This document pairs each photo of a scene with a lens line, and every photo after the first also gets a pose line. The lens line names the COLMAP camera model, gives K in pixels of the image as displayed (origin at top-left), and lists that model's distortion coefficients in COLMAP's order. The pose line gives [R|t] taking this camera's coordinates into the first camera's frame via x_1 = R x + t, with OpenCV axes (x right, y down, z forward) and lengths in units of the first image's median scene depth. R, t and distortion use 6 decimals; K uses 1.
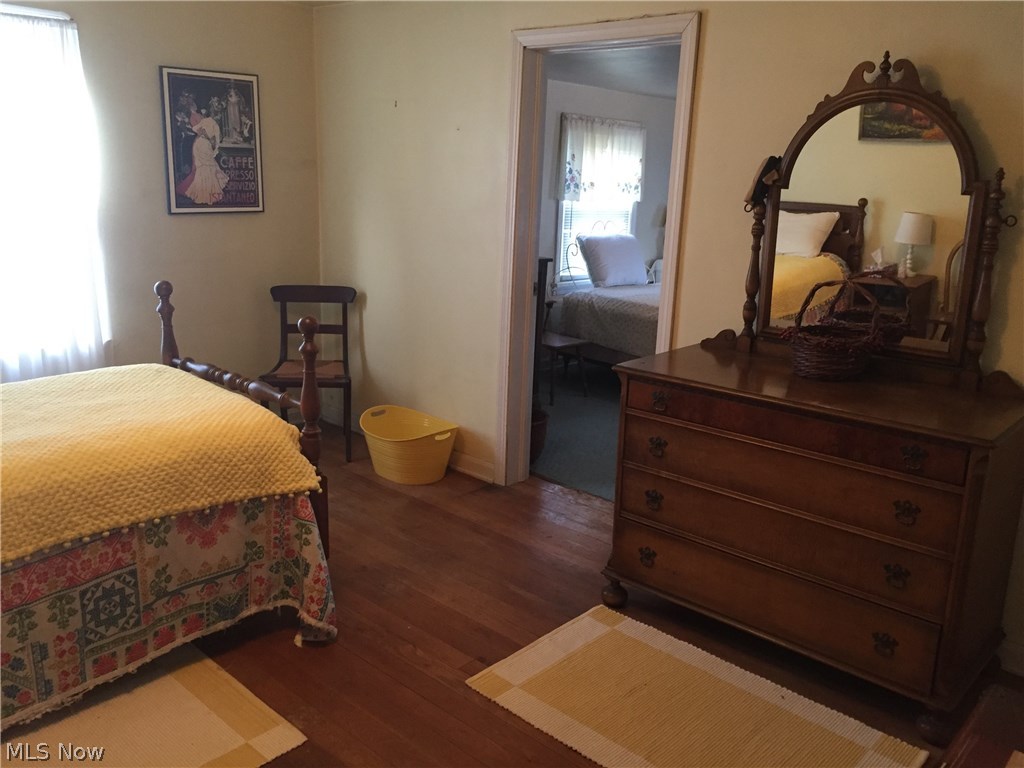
lens RADIAL K [[877.4, 0, 508.5], [0, 877.4, 387.2], [0, 0, 1]] dist [0.054016, -0.042243]
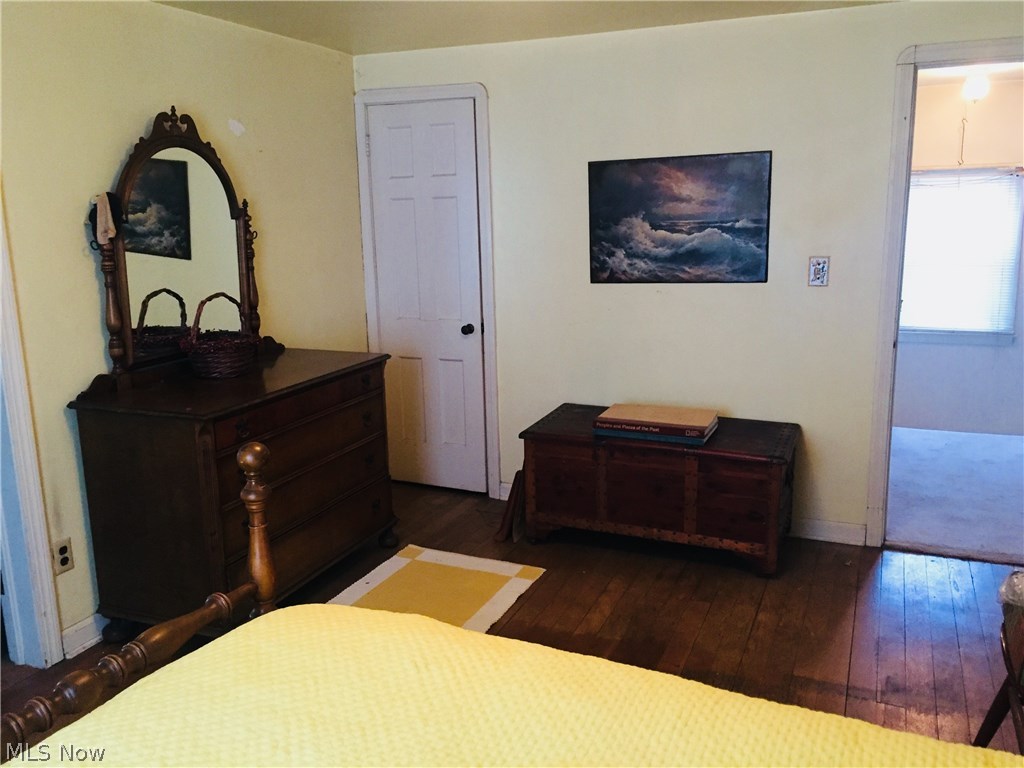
lens RADIAL K [[877.4, 0, 511.8], [0, 877.4, 382.7], [0, 0, 1]] dist [0.054016, -0.042243]
pose [[-0.338933, -0.217082, 0.915423, -1.426564], [0.236268, 0.922193, 0.306165, -0.454227], [-0.910660, 0.320055, -0.261273, 1.585653]]
